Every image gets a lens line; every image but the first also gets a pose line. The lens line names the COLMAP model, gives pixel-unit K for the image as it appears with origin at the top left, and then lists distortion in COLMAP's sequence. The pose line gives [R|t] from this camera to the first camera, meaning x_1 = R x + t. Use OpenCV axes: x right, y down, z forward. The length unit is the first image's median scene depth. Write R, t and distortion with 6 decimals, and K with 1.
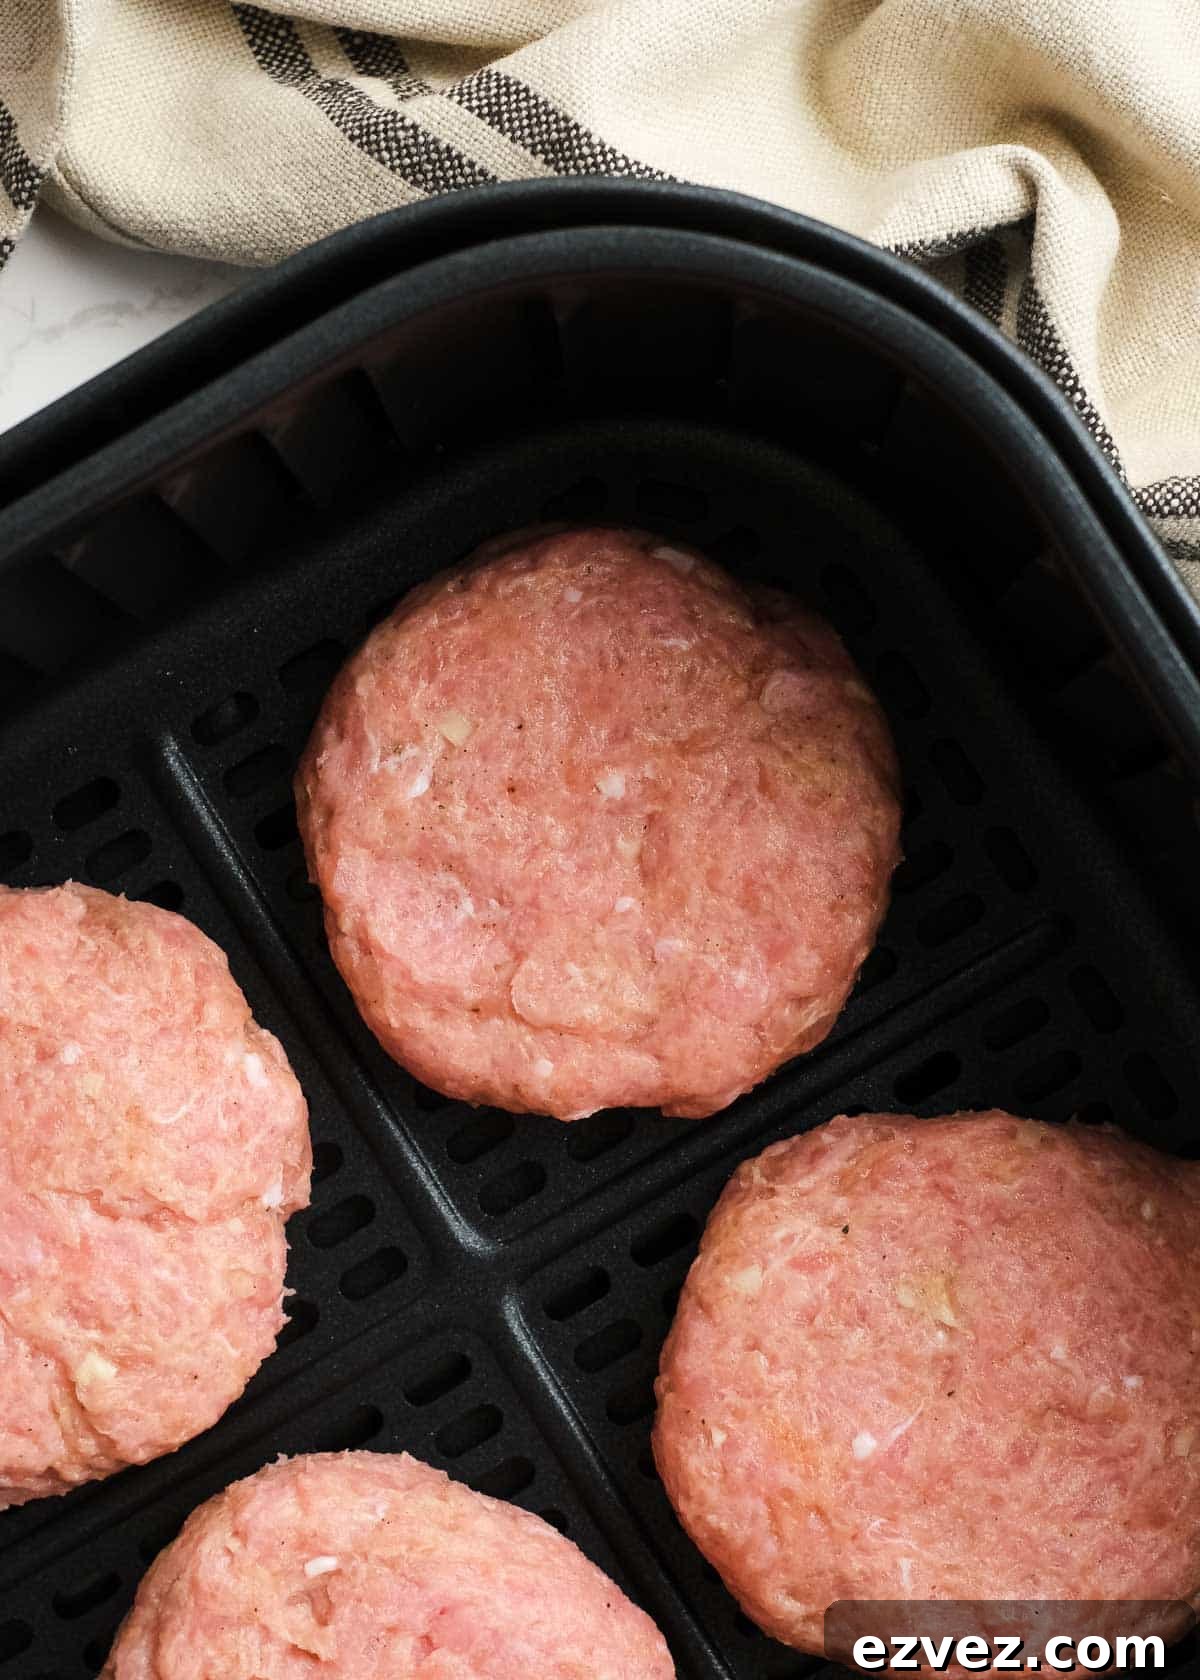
lens RADIAL K [[5655.7, 0, 600.0], [0, 5655.7, 840.0], [0, 0, 1]] dist [-0.105815, -1.143484]
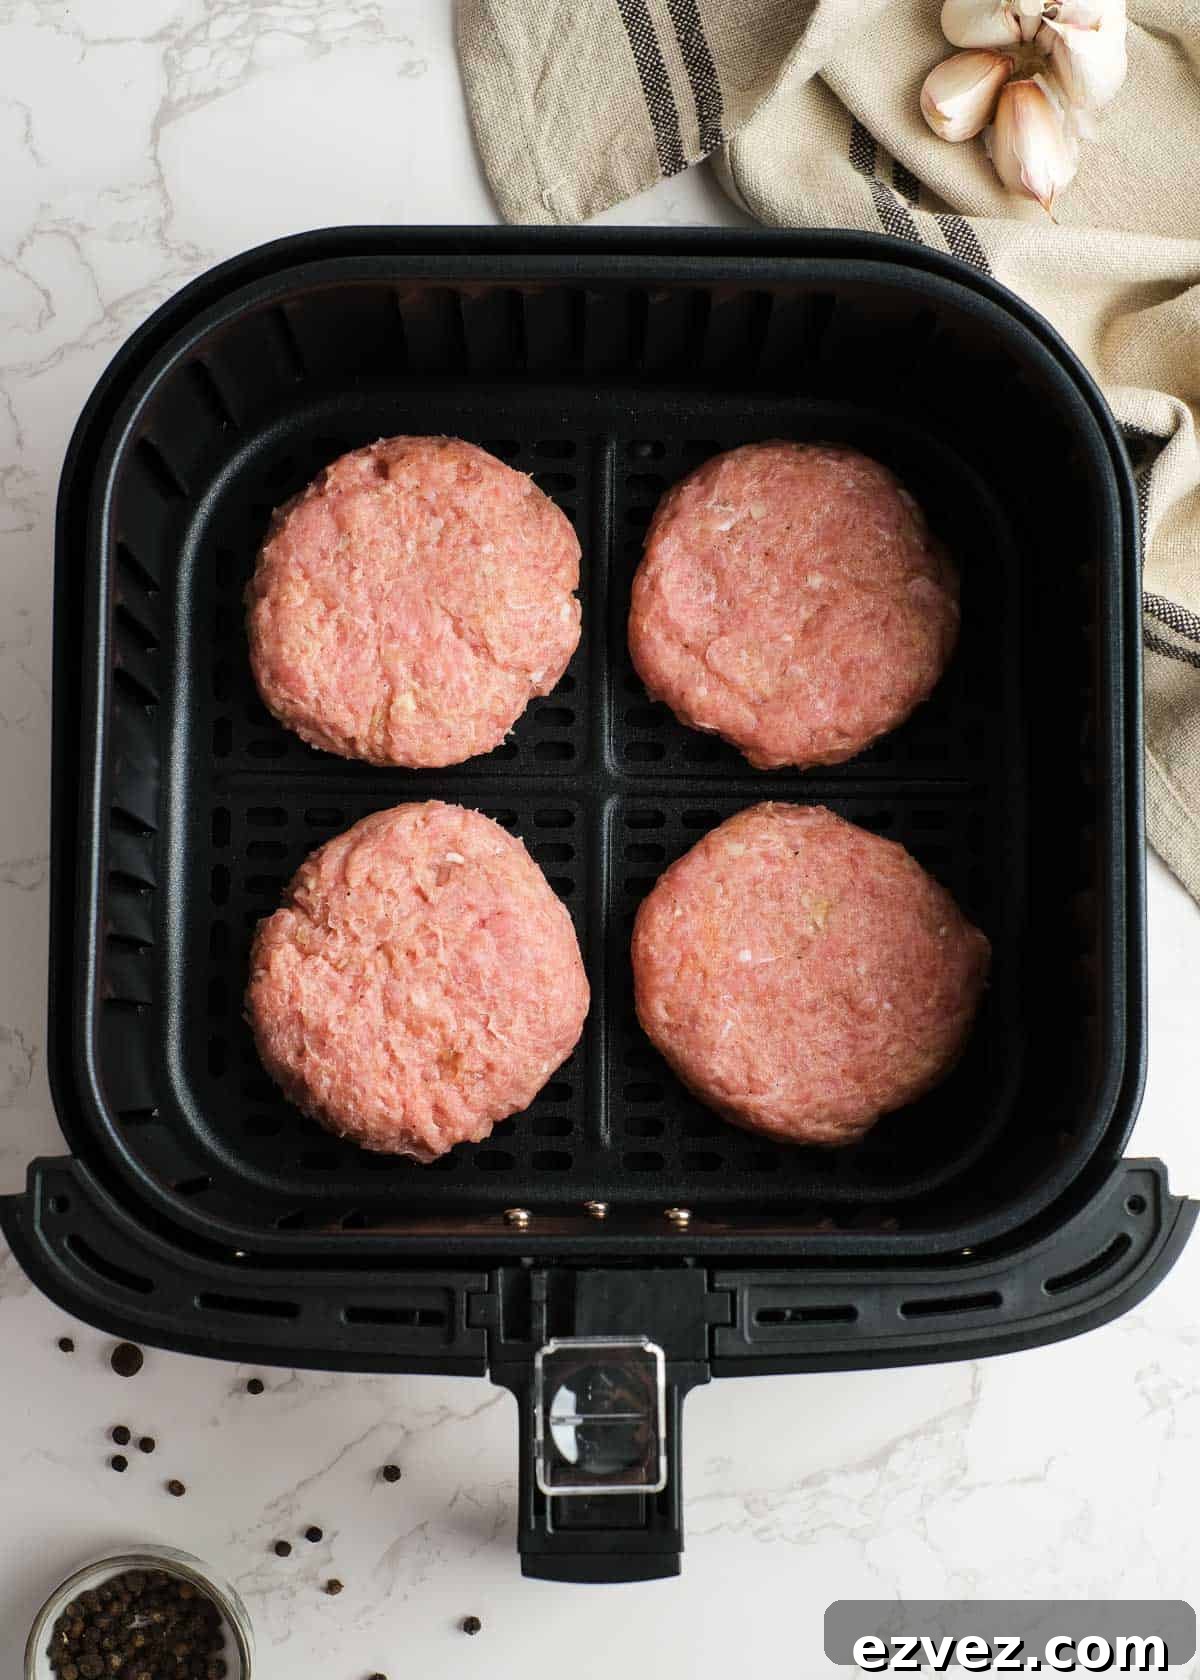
lens RADIAL K [[5655.7, 0, 600.0], [0, 5655.7, 840.0], [0, 0, 1]] dist [-0.105815, -1.143484]
pose [[0.850565, 0.525673, -0.014402, 0.013561], [-0.524529, 0.846121, -0.094598, 0.271439], [-0.037542, 0.088016, 0.995411, -0.816692]]
